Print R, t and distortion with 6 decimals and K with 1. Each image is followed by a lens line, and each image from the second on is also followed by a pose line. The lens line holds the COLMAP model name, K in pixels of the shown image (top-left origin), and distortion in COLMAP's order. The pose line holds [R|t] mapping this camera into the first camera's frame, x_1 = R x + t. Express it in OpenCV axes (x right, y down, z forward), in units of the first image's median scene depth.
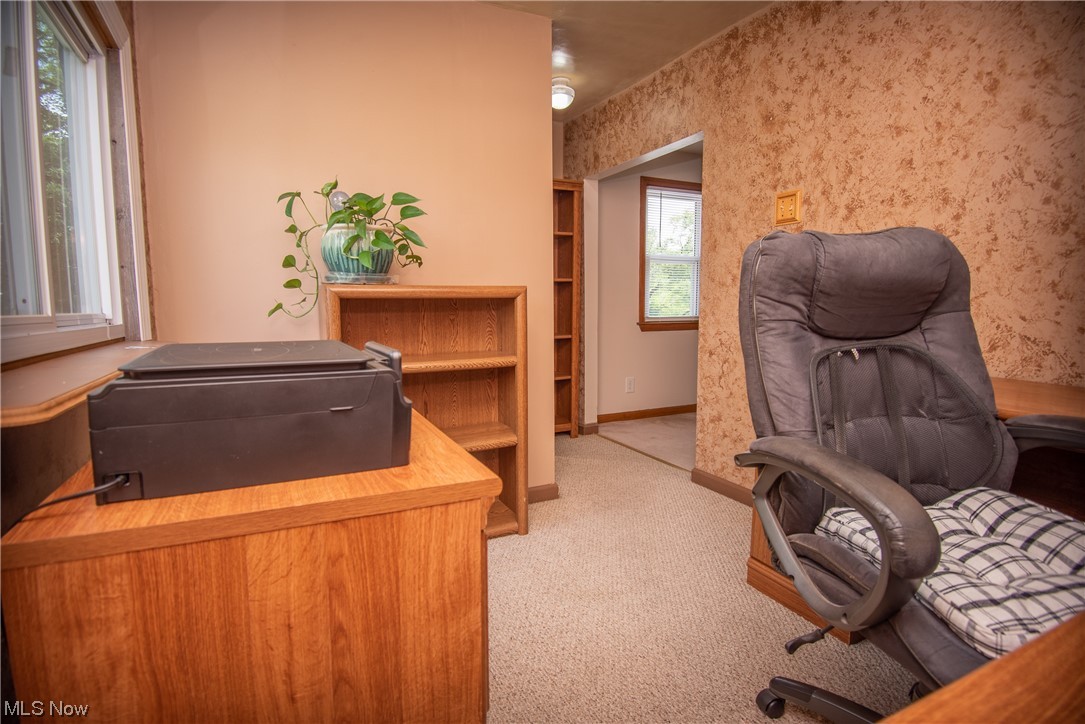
lens RADIAL K [[541.9, 0, 542.5], [0, 541.9, 362.0], [0, 0, 1]] dist [-0.000429, -0.016987]
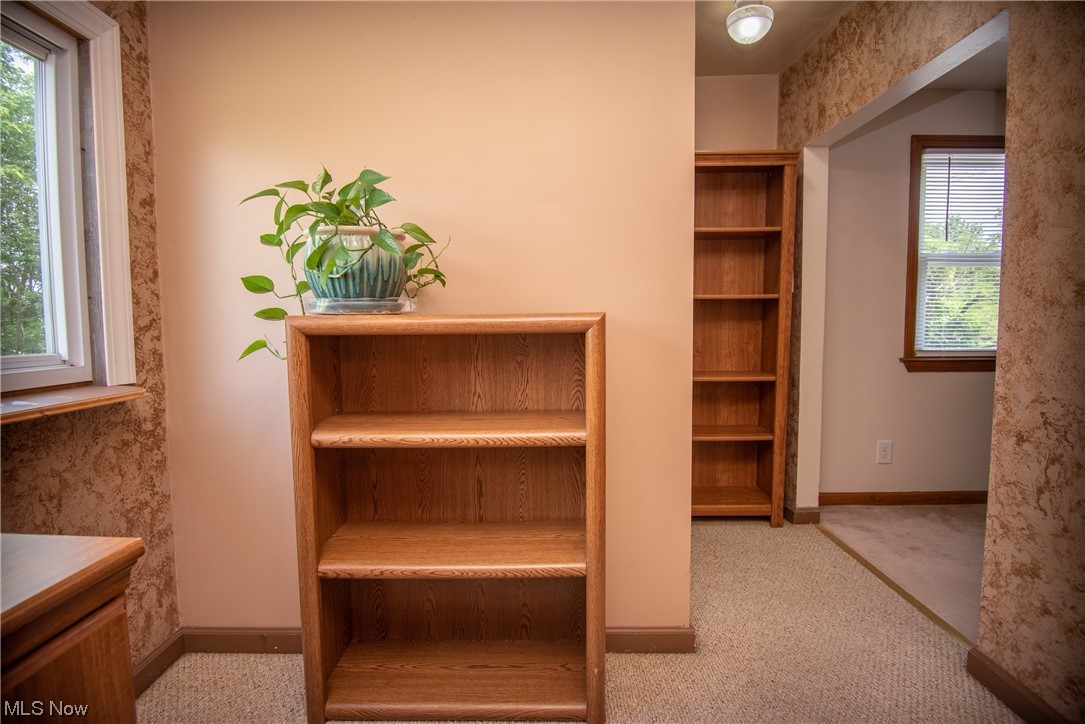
lens RADIAL K [[541.9, 0, 542.5], [0, 541.9, 362.0], [0, 0, 1]] dist [-0.000429, -0.016987]
pose [[0.888368, 0.034188, -0.457857, 0.111091], [-0.047122, 0.998747, -0.016855, -0.045235], [0.456707, 0.036549, 0.888866, 0.275930]]
